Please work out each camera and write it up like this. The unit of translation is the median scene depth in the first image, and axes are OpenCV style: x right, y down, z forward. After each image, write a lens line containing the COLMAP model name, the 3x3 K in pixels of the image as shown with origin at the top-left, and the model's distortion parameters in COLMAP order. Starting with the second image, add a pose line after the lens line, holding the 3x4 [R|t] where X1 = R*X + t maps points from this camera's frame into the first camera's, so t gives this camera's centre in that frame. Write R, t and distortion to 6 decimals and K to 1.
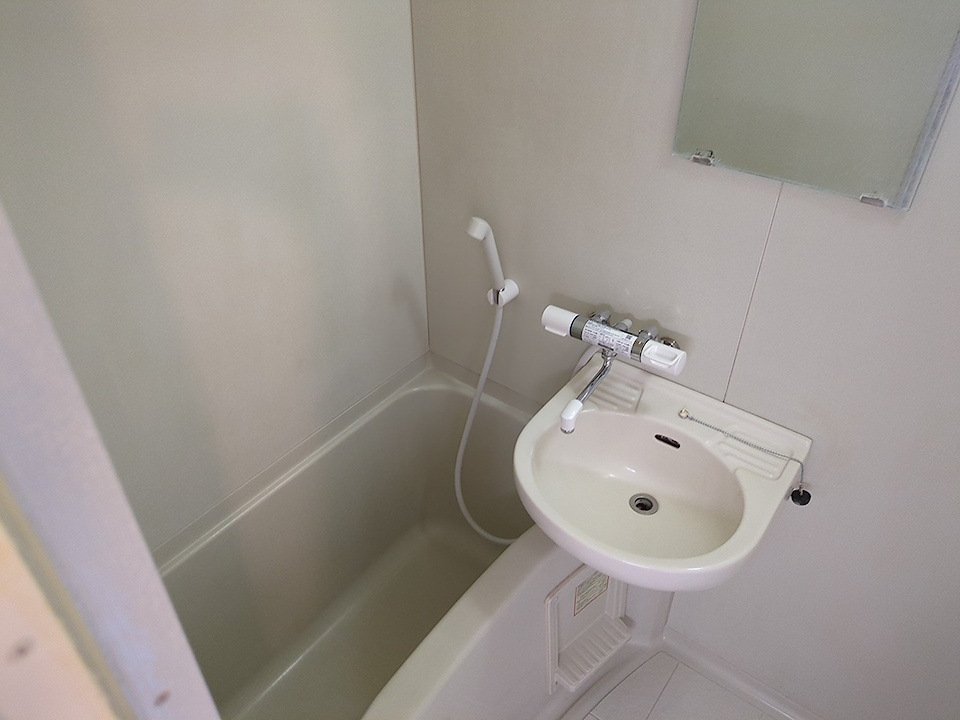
lens RADIAL K [[714.3, 0, 482.1], [0, 714.3, 355.9], [0, 0, 1]] dist [0.054260, -0.049558]
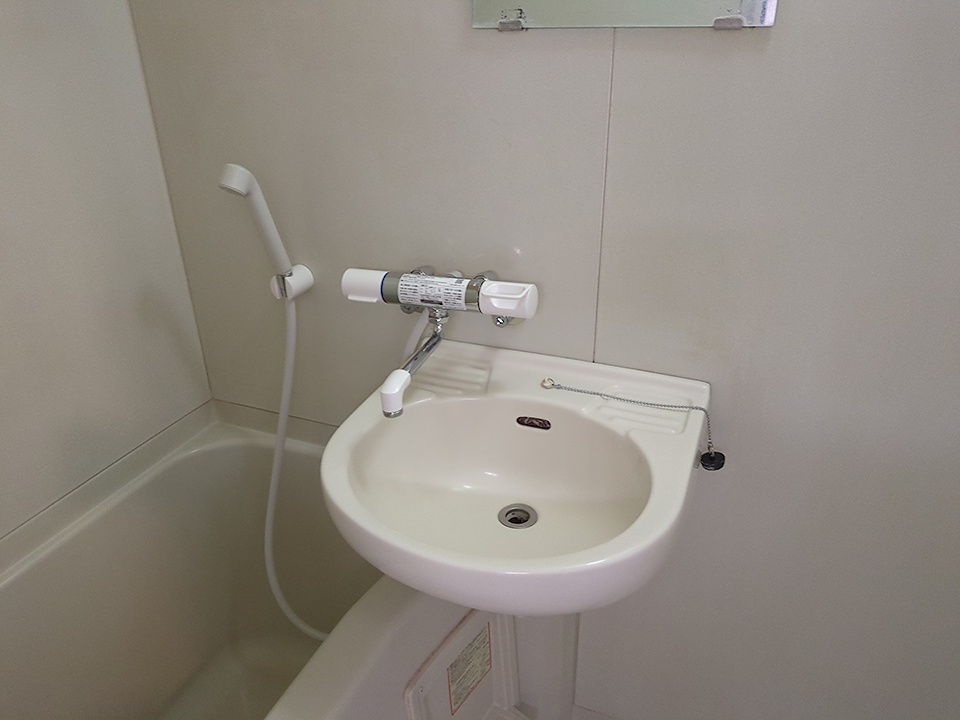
lens RADIAL K [[714.3, 0, 482.1], [0, 714.3, 355.9], [0, 0, 1]] dist [0.054260, -0.049558]
pose [[0.966492, -0.126589, 0.223310, 0.049755], [0.165775, 0.972012, -0.166469, 0.163451], [-0.195987, 0.197911, 0.960427, 0.282329]]
